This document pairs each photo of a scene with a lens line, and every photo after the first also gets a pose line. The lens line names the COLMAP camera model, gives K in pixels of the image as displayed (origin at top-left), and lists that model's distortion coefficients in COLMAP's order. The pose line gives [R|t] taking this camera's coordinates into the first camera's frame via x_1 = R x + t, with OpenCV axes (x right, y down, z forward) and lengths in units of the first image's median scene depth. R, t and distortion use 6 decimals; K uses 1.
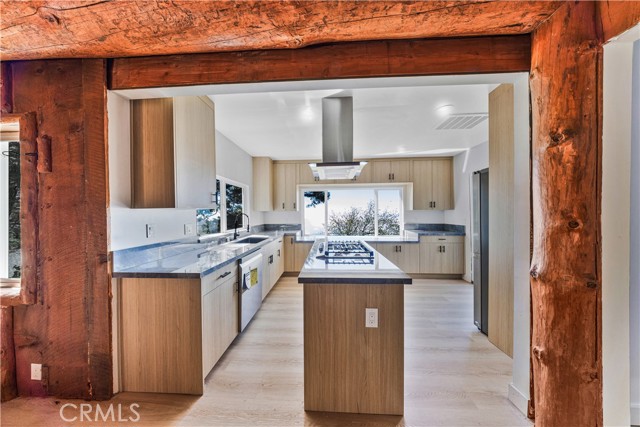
lens RADIAL K [[187.0, 0, 321.4], [0, 187.0, 214.3], [0, 0, 1]] dist [-0.004989, 0.000065]
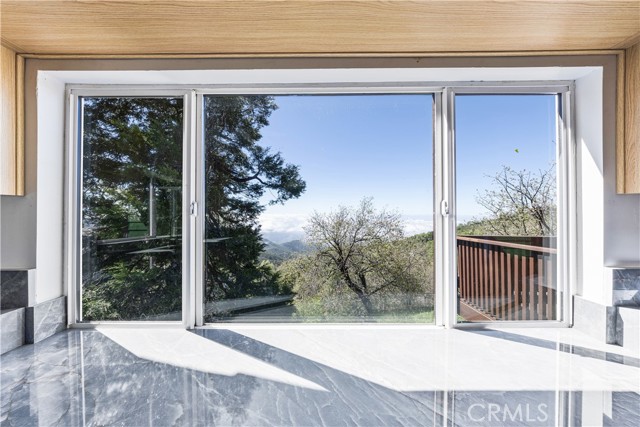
lens RADIAL K [[187.0, 0, 318.6], [0, 187.0, 214.8], [0, 0, 1]] dist [-0.004989, 0.000065]
pose [[0.999296, 0.002821, 0.037423, 0.146609], [-0.002644, 0.999985, -0.004776, 0.000716], [-0.037436, 0.004674, 0.999288, 0.831833]]
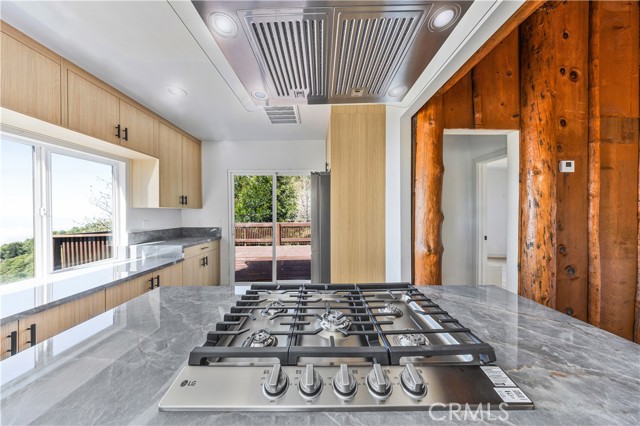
lens RADIAL K [[187.0, 0, 320.3], [0, 187.0, 214.2], [0, 0, 1]] dist [-0.004989, 0.000065]
pose [[-0.048938, -0.005109, 0.998789, -0.101667], [0.005237, 0.999972, 0.005372, -0.002017], [-0.998788, 0.005494, -0.048910, 0.499338]]
